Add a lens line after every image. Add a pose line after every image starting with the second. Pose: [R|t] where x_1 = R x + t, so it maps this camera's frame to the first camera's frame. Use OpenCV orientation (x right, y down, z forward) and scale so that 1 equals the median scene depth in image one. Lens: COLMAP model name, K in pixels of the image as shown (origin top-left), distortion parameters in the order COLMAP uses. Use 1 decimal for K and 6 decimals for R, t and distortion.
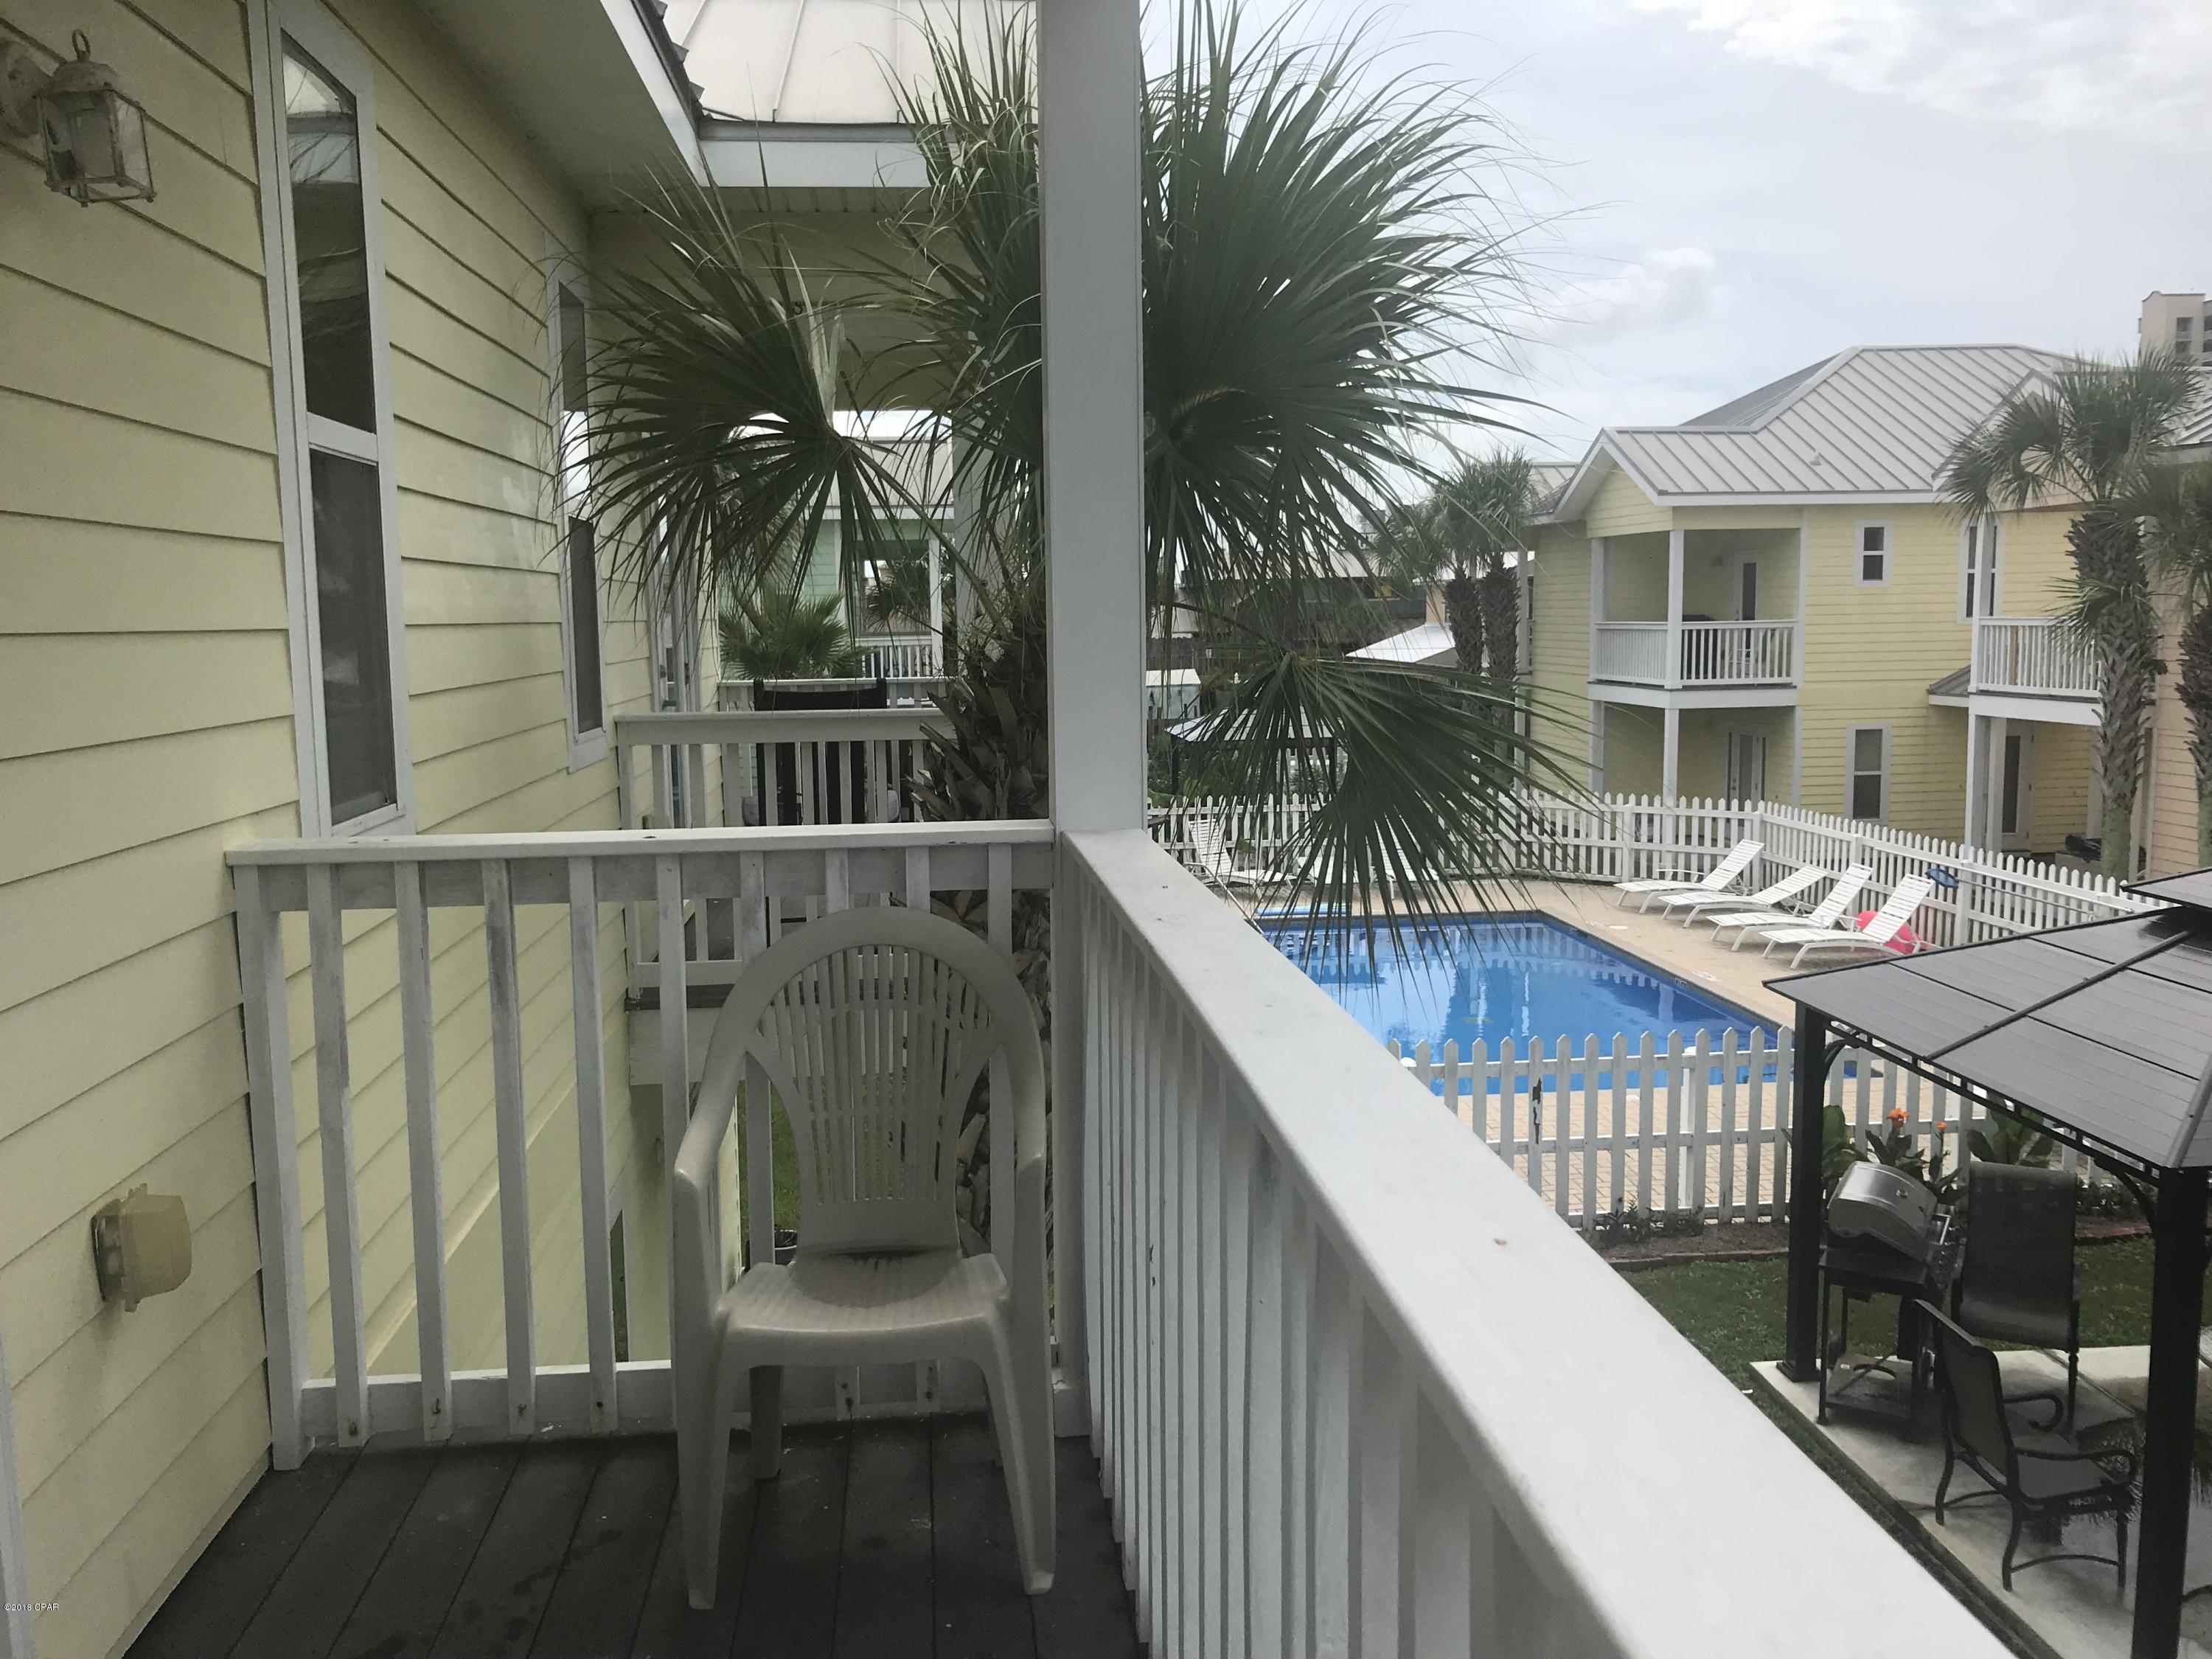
lens RADIAL K [[1830.4, 0, 1093.5], [0, 1830.4, 836.6], [0, 0, 1]] dist [0.030037, -0.031480]
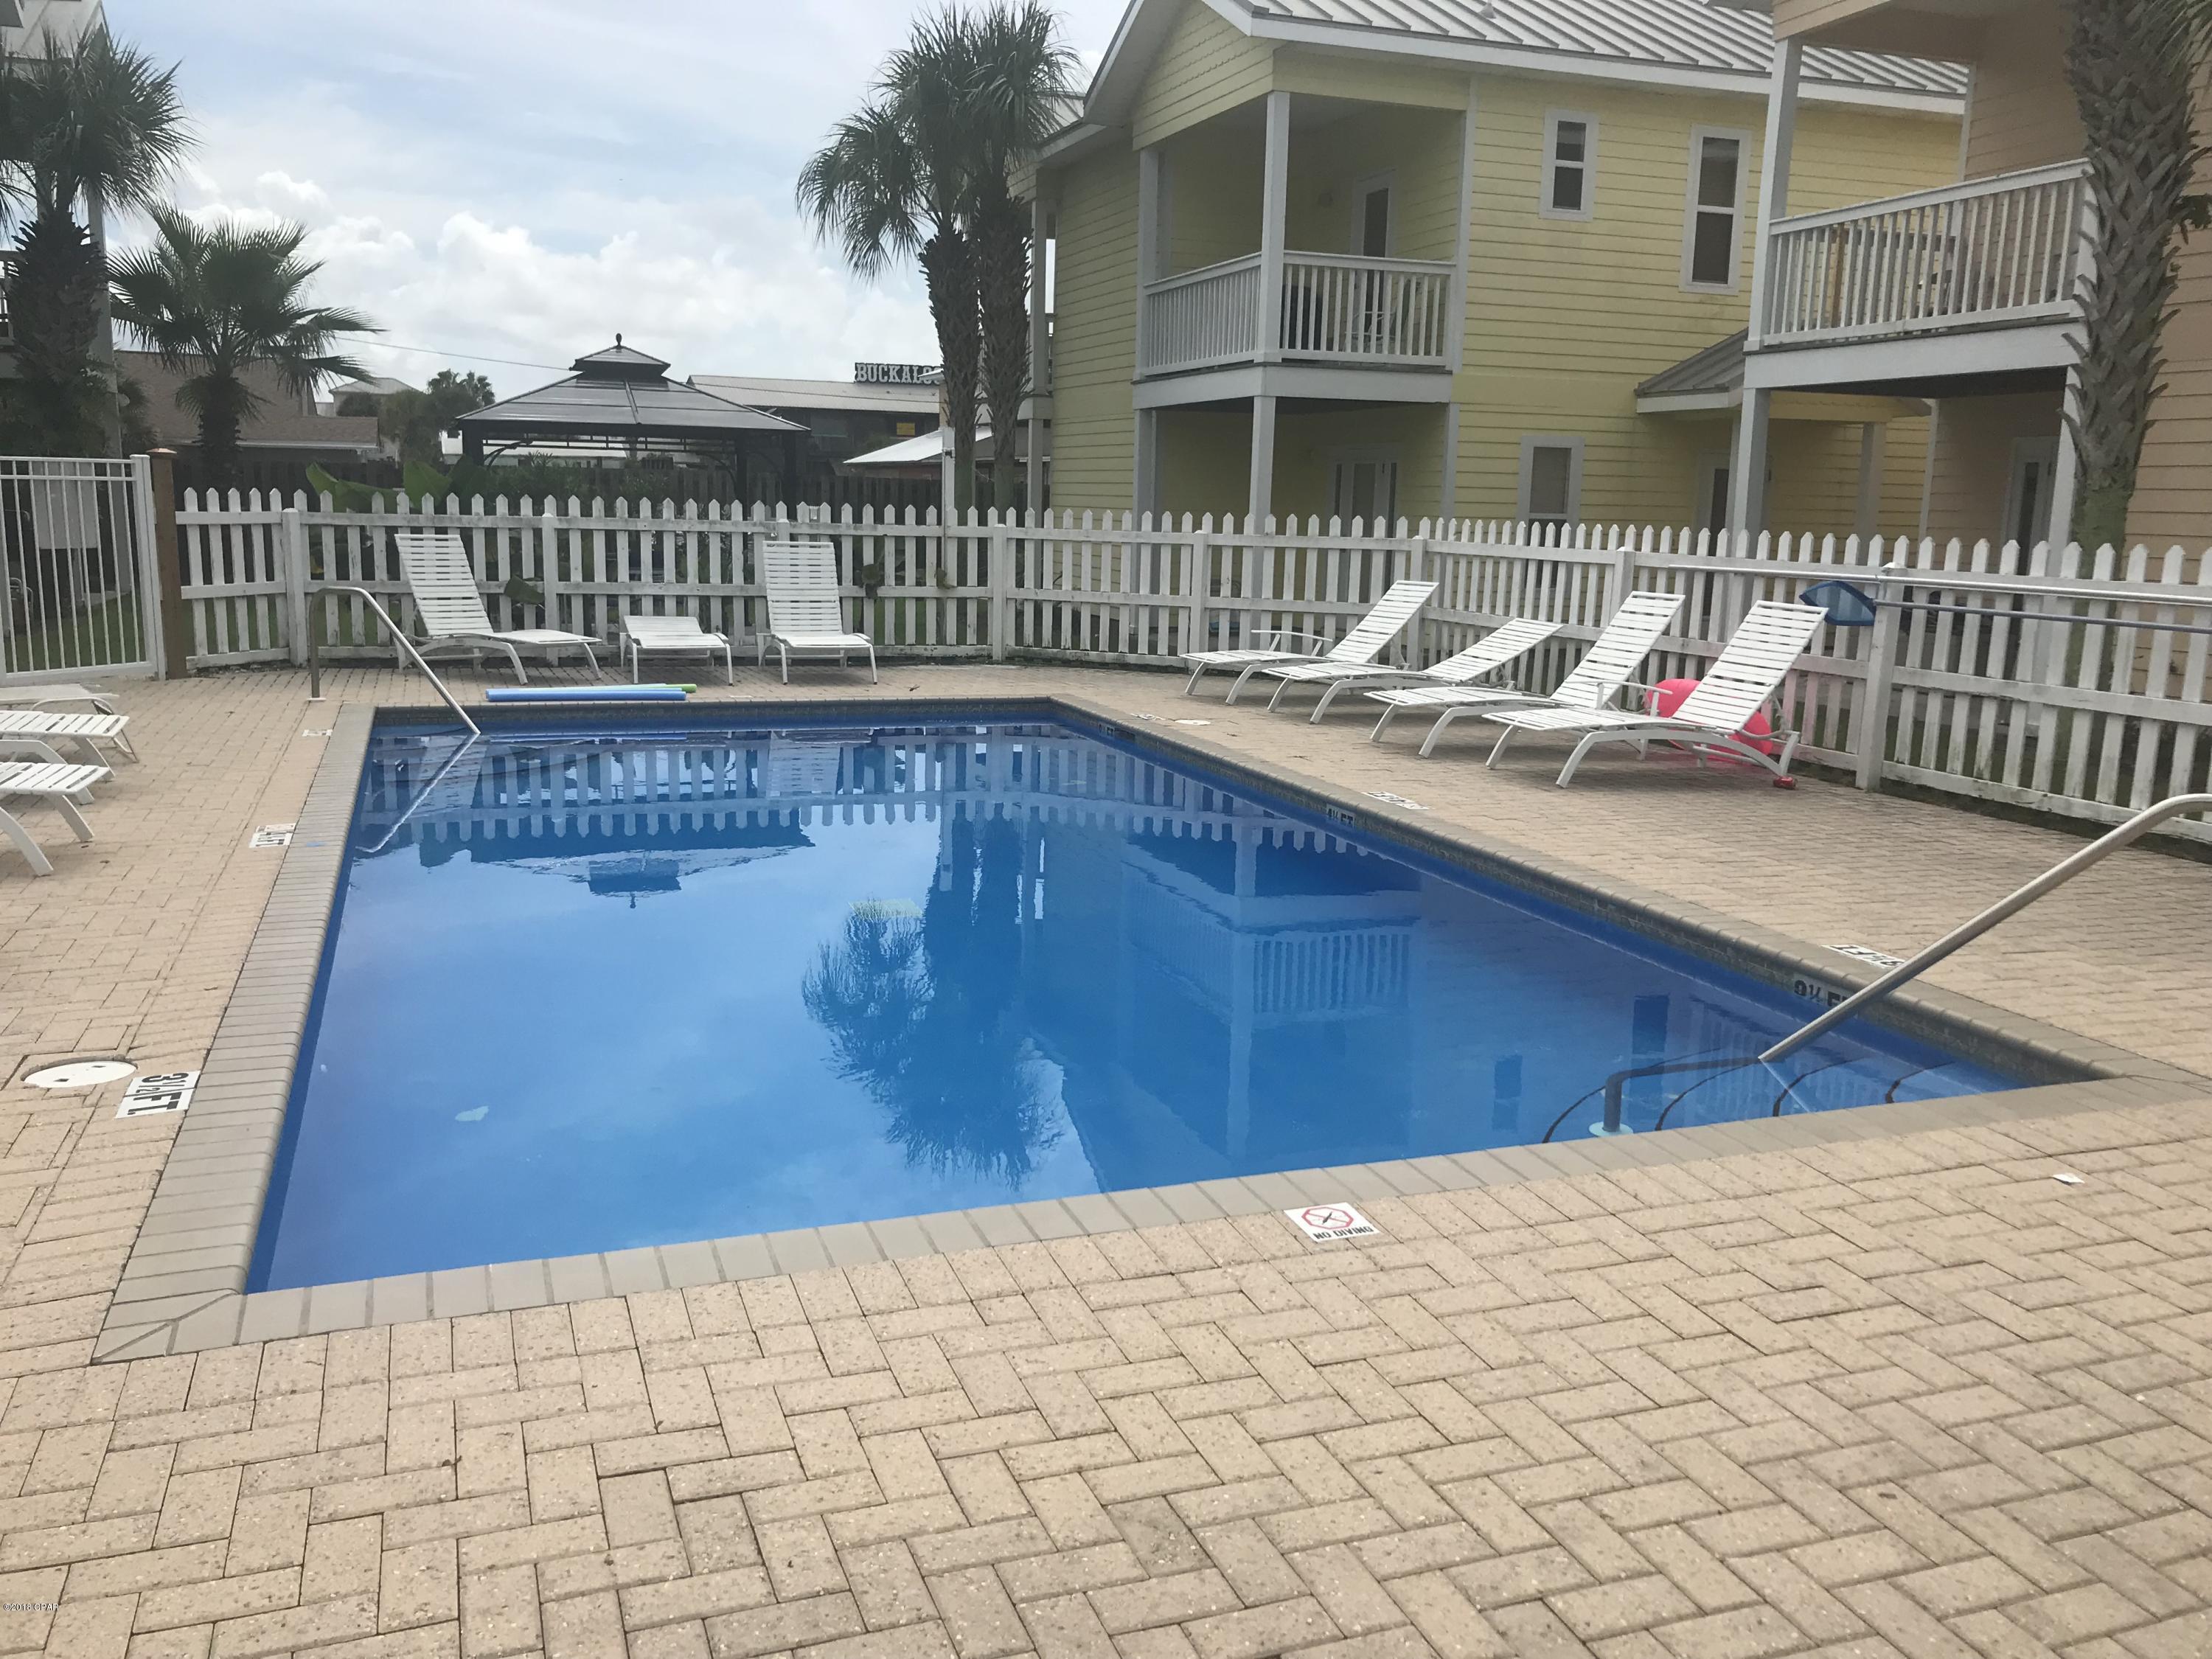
lens RADIAL K [[1830.4, 0, 1094.4], [0, 1830.4, 826.7], [0, 0, 1]] dist [0.030037, -0.031480]
pose [[0.968484, -0.002027, 0.249068, 0.120249], [-0.012393, 0.998336, 0.056314, 0.046198], [-0.248767, -0.057626, 0.966847, 0.465888]]
